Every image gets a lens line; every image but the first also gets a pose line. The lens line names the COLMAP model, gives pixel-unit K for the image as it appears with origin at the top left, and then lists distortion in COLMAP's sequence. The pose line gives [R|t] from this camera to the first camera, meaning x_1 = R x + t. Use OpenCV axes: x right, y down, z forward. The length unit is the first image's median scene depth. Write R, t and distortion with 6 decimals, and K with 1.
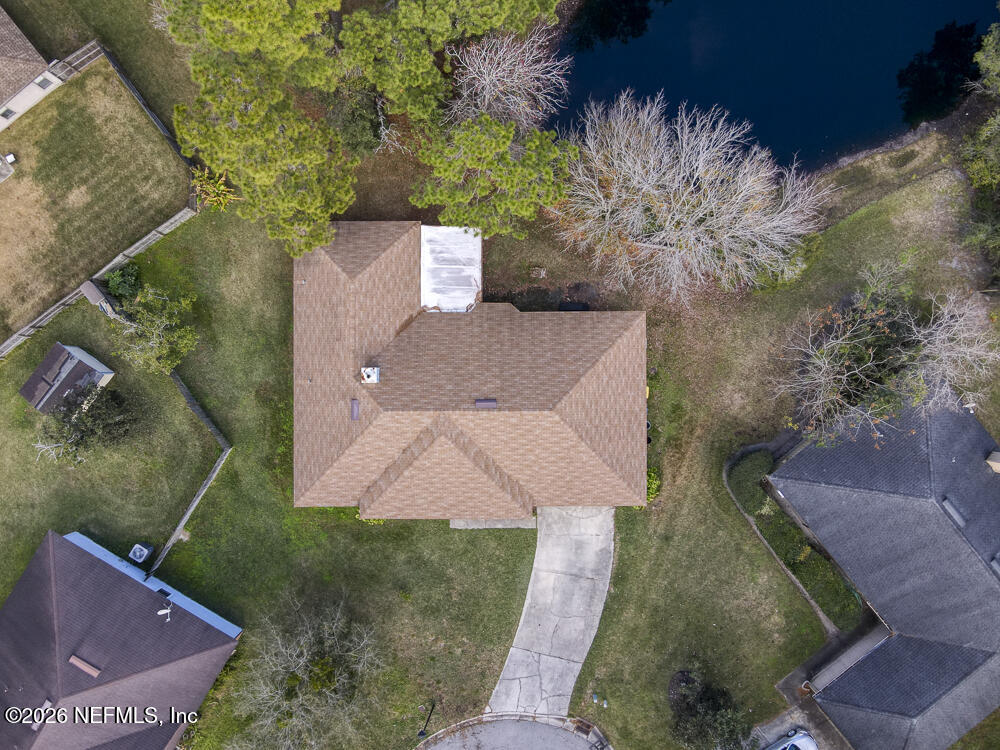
lens RADIAL K [[698.0, 0, 480.6], [0, 698.0, 346.1], [0, 0, 1]] dist [0.024987, -0.004432]
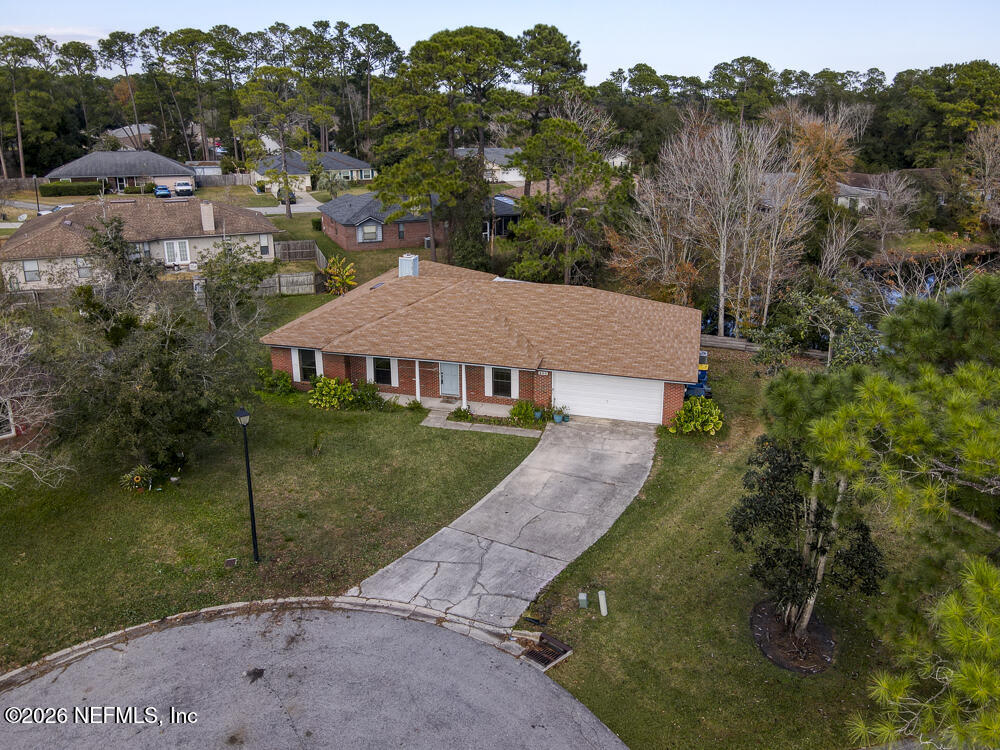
lens RADIAL K [[719.7, 0, 520.5], [0, 719.7, 313.1], [0, 0, 1]] dist [0.030596, -0.001416]
pose [[0.970049, 0.088162, -0.226347, 0.211707], [-0.242686, 0.311757, -0.918646, 0.876568], [-0.010424, 0.946063, 0.323816, 0.667273]]
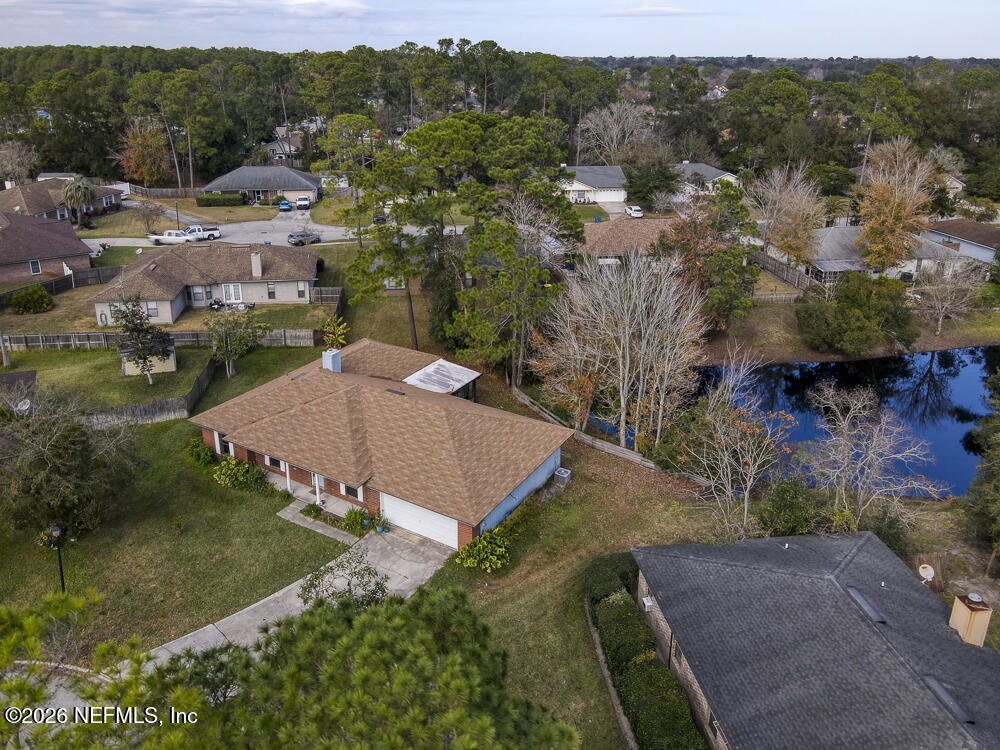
lens RADIAL K [[698.0, 0, 480.6], [0, 698.0, 346.1], [0, 0, 1]] dist [0.024987, -0.004432]
pose [[0.854240, 0.209322, -0.475876, 0.555412], [-0.519867, 0.350012, -0.779249, 0.743848], [0.003448, 0.913058, 0.407814, 0.458802]]
